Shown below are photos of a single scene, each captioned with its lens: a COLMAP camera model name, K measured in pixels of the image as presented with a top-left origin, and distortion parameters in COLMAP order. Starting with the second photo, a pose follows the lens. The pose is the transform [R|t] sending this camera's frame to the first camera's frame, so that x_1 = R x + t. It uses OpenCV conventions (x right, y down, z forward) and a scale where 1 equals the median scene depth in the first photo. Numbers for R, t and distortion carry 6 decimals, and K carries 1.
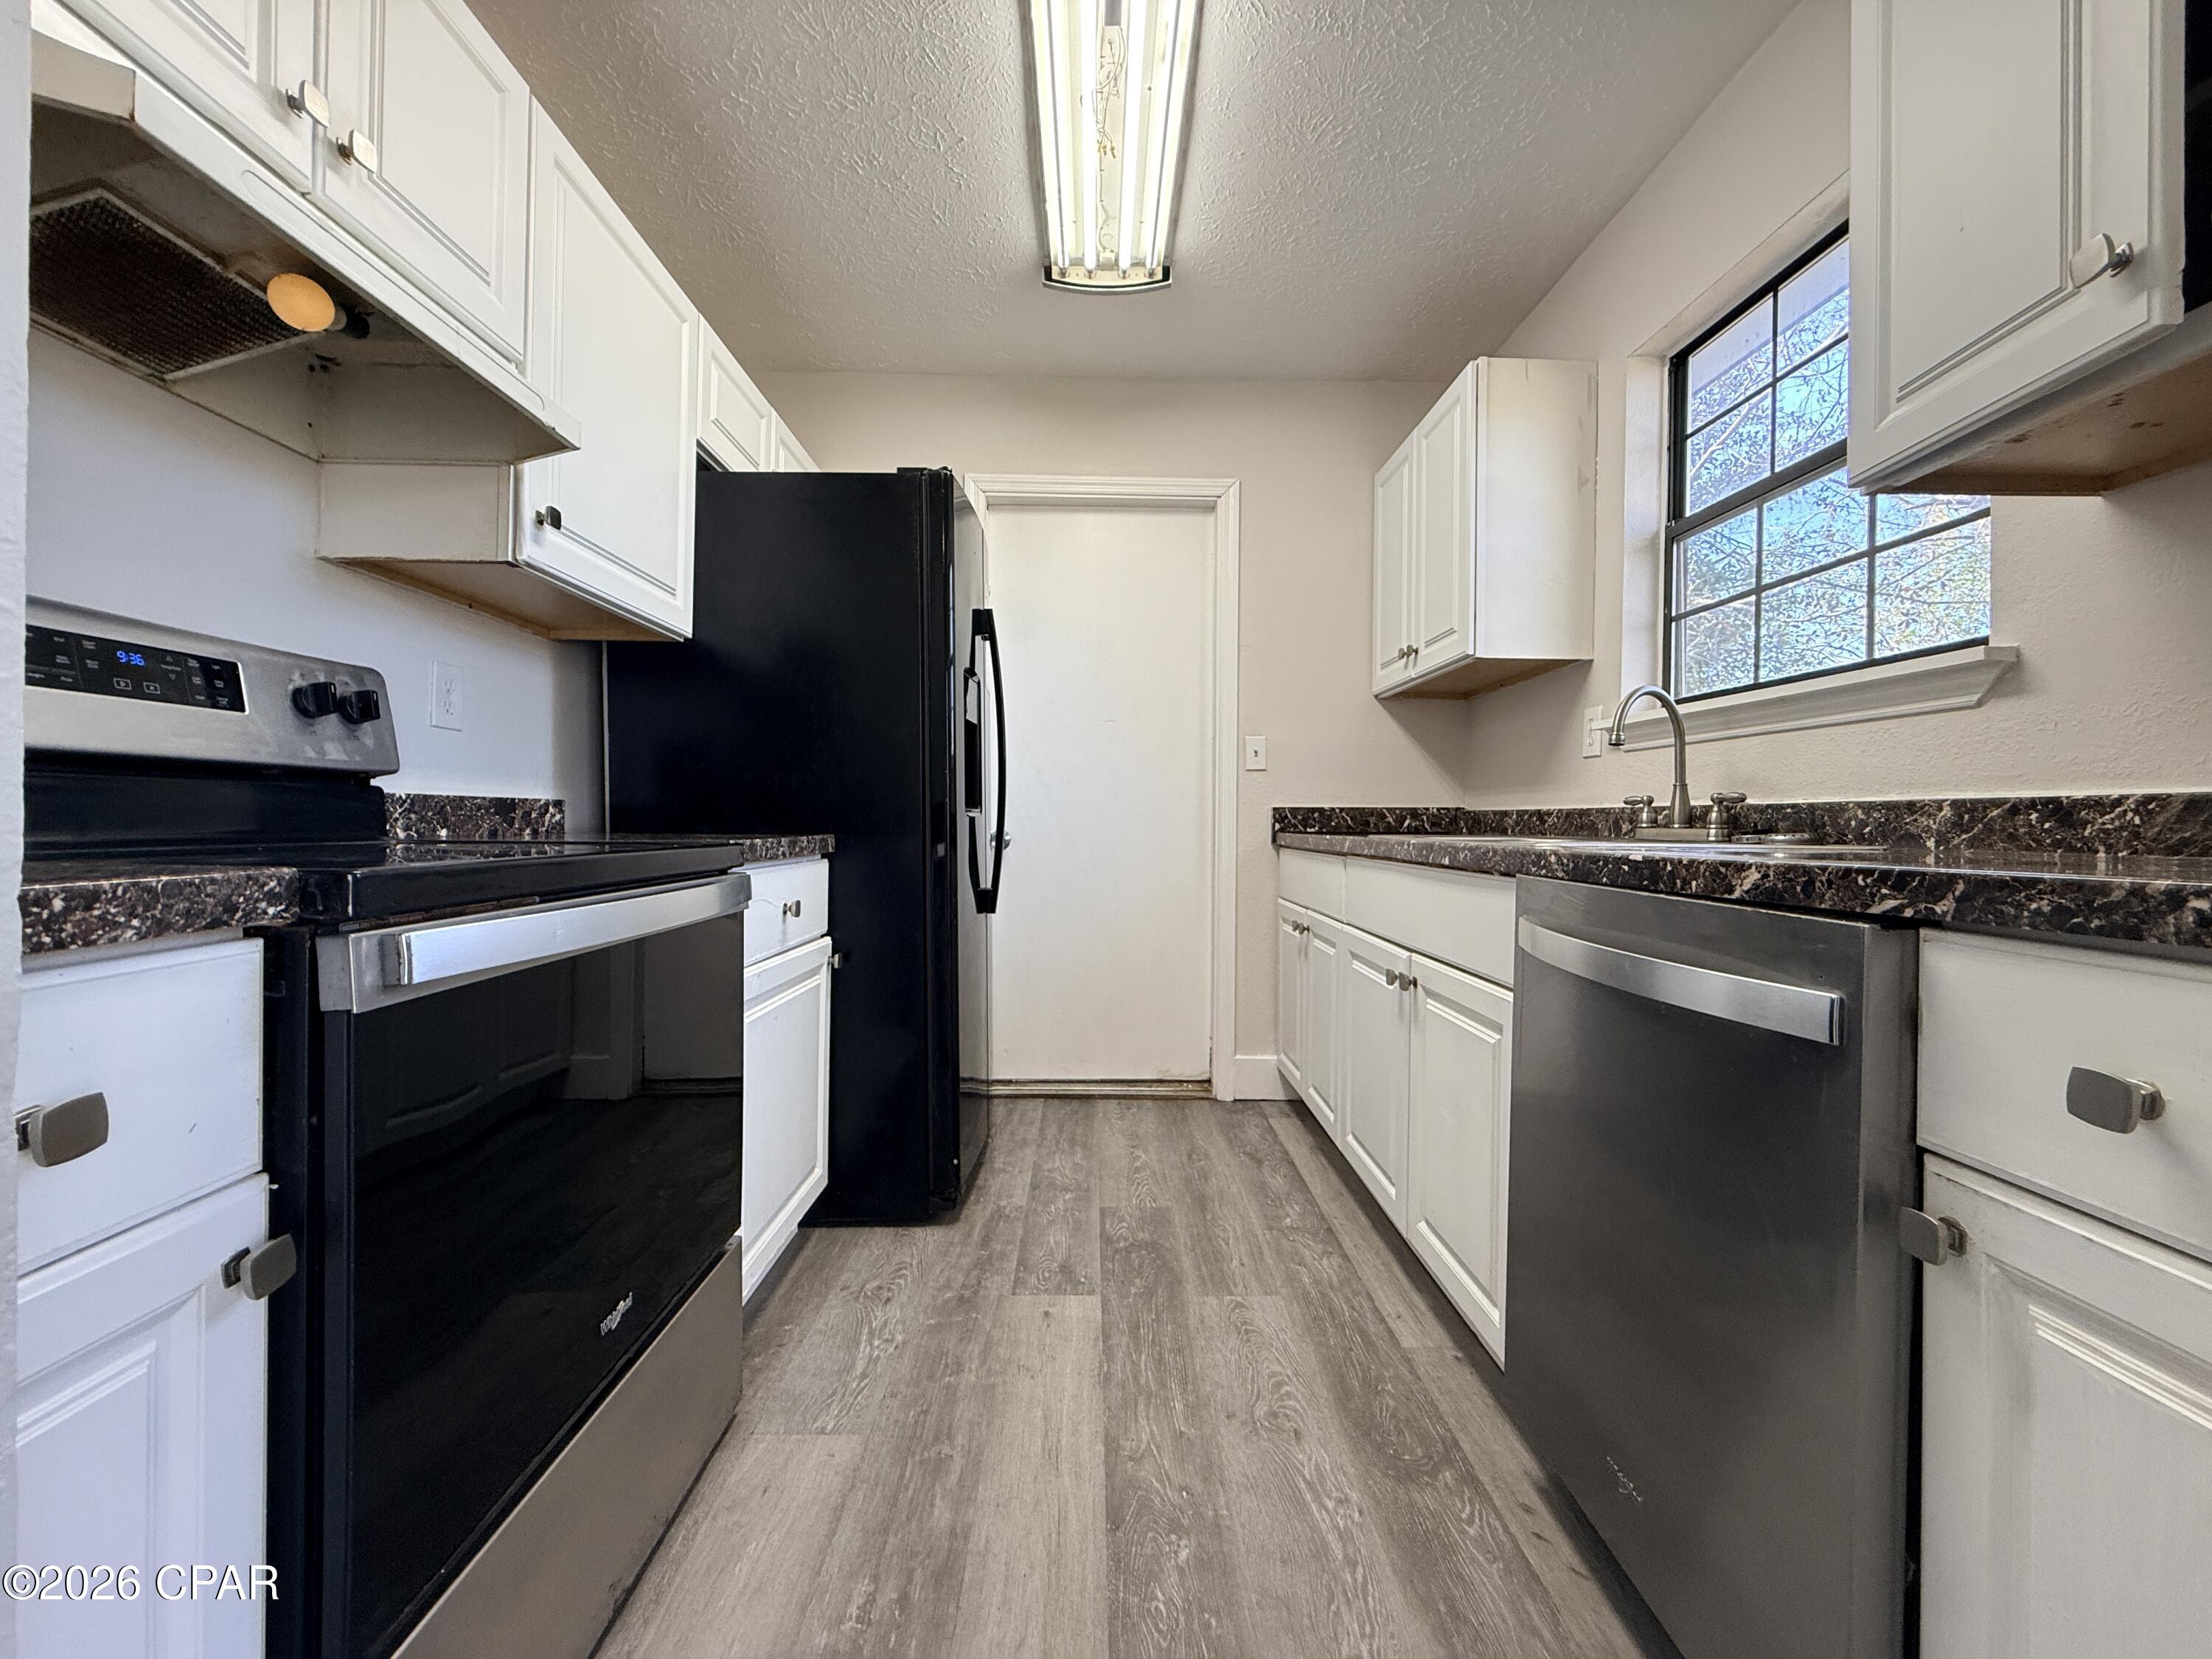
lens RADIAL K [[877.1, 0, 1112.9], [0, 877.1, 830.1], [0, 0, 1]] dist [-0.000354, -0.000100]
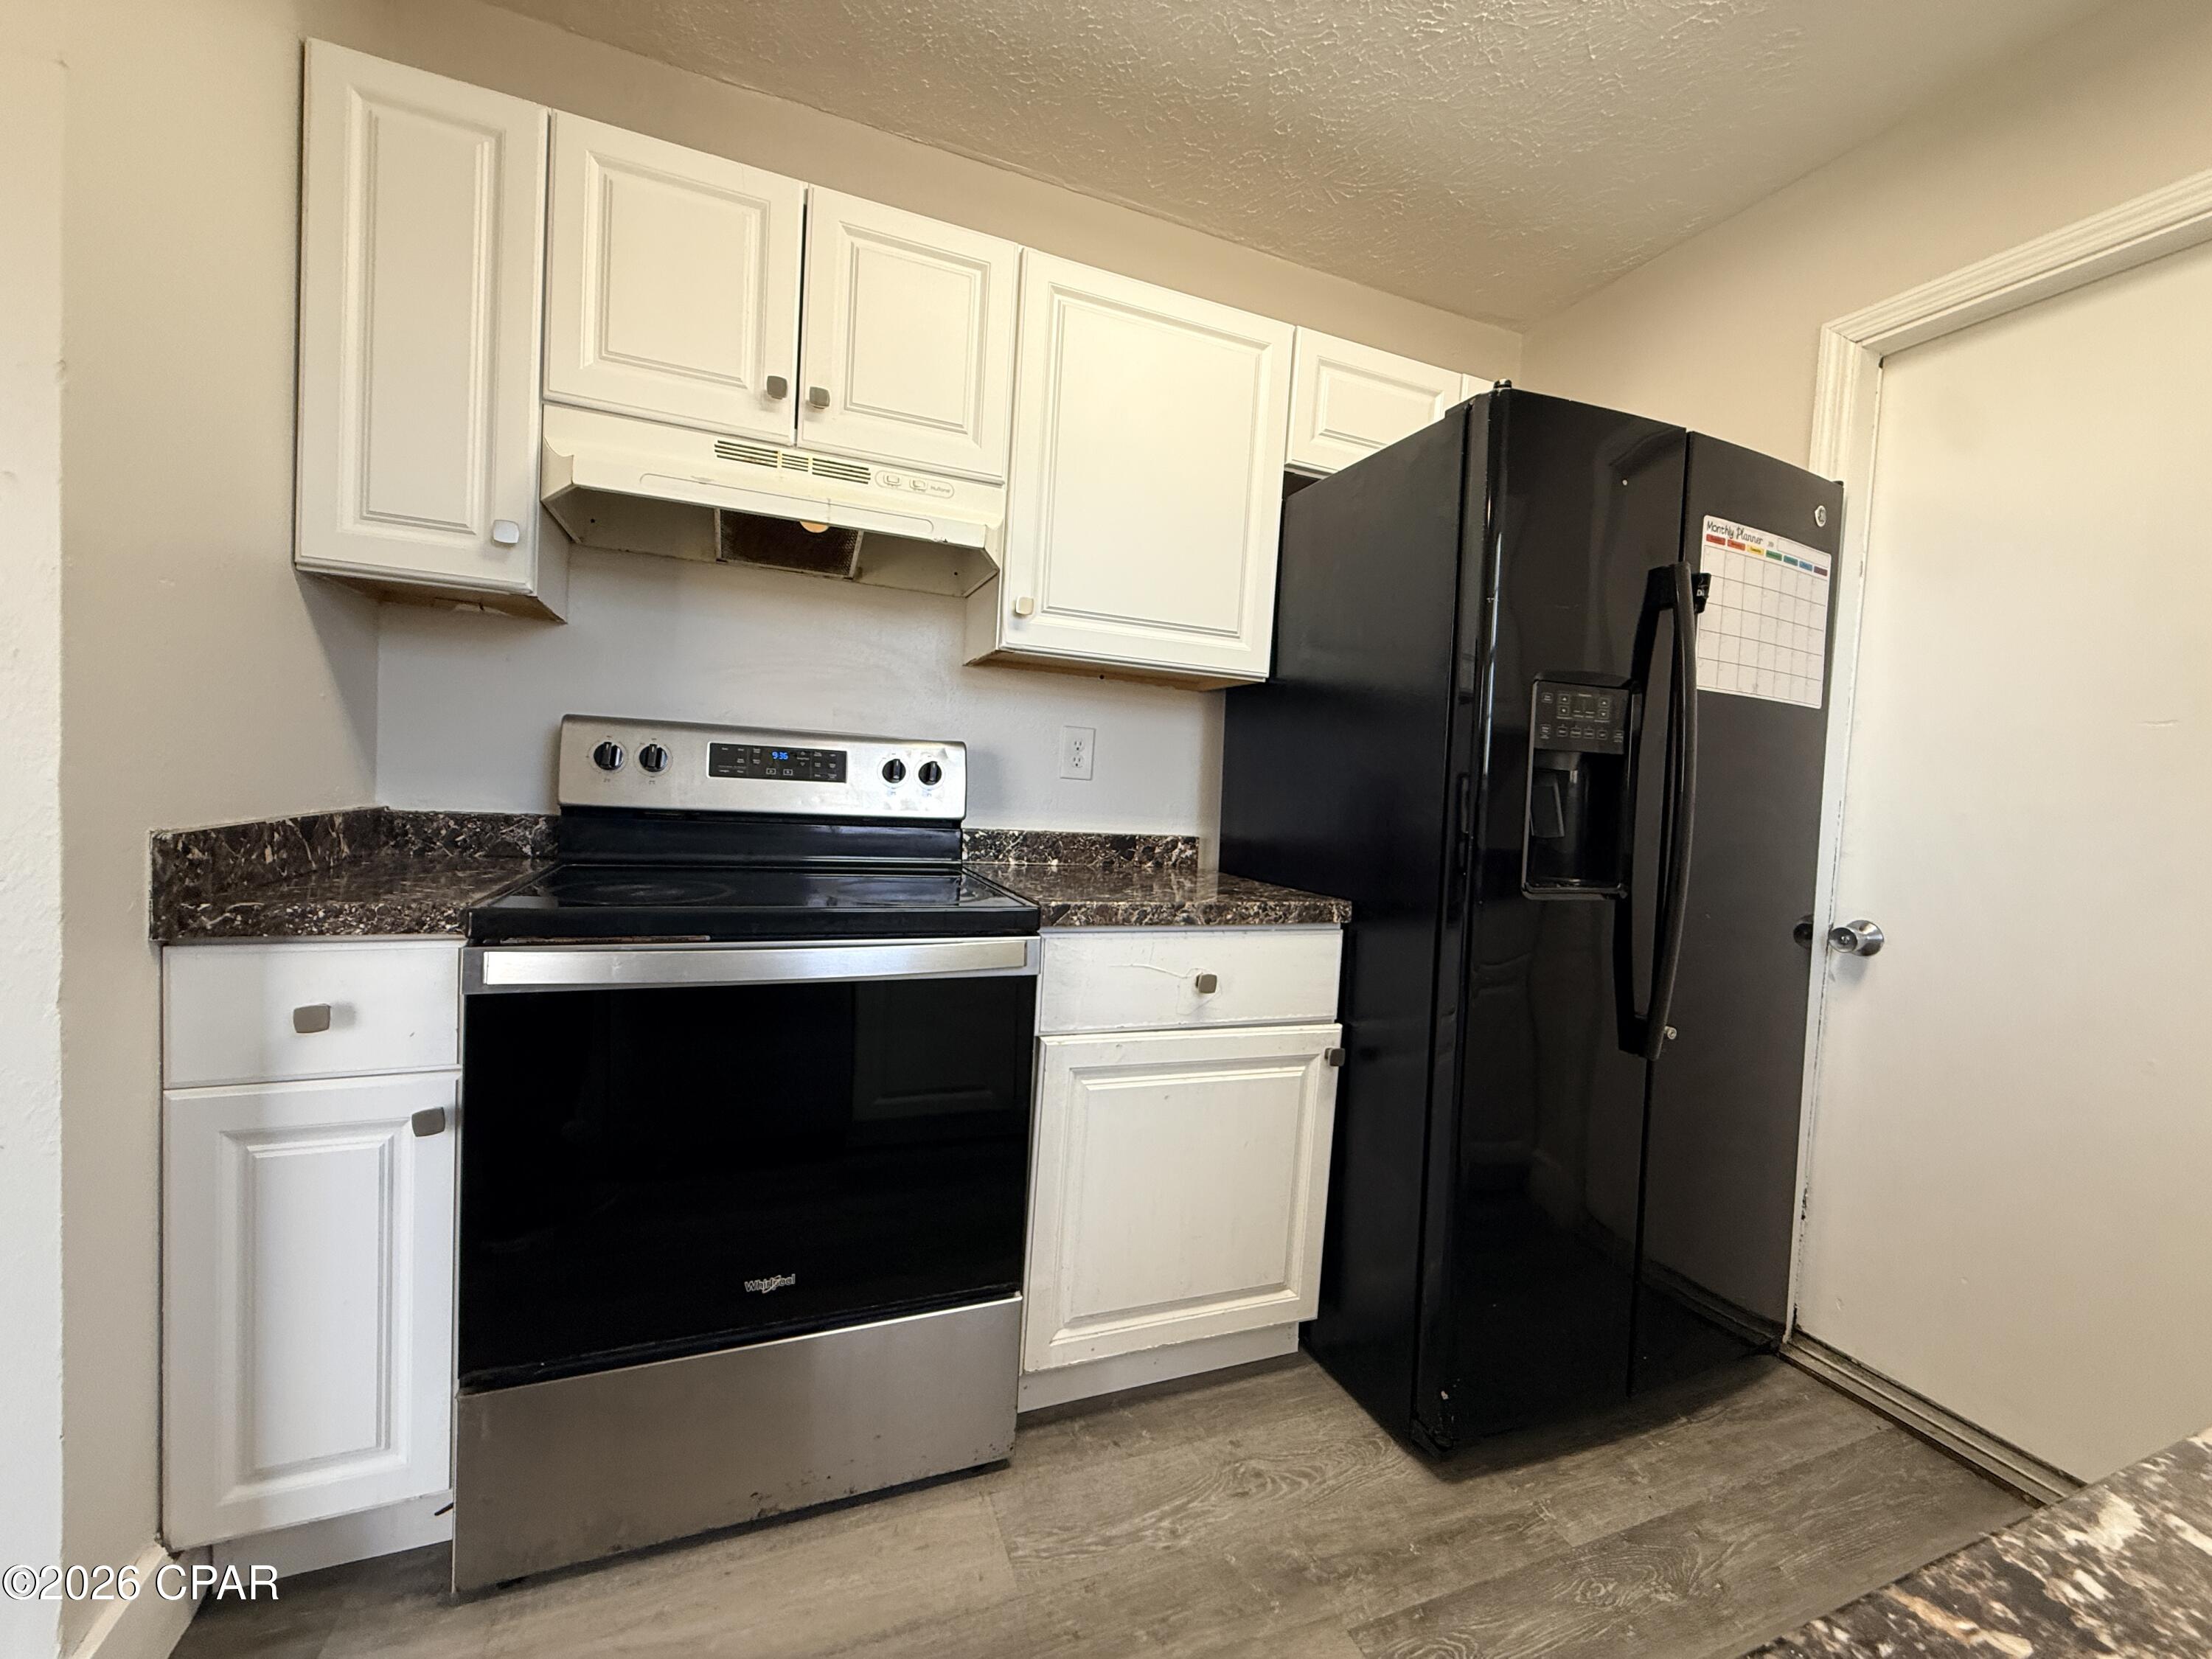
lens RADIAL K [[877.1, 0, 1089.3], [0, 877.1, 828.1], [0, 0, 1]] dist [-0.000354, -0.000100]
pose [[0.345951, 0.057853, -0.936467, 0.404220], [-0.062616, 0.997296, 0.038480, -0.090739], [0.936161, 0.045326, 0.348638, 0.556699]]
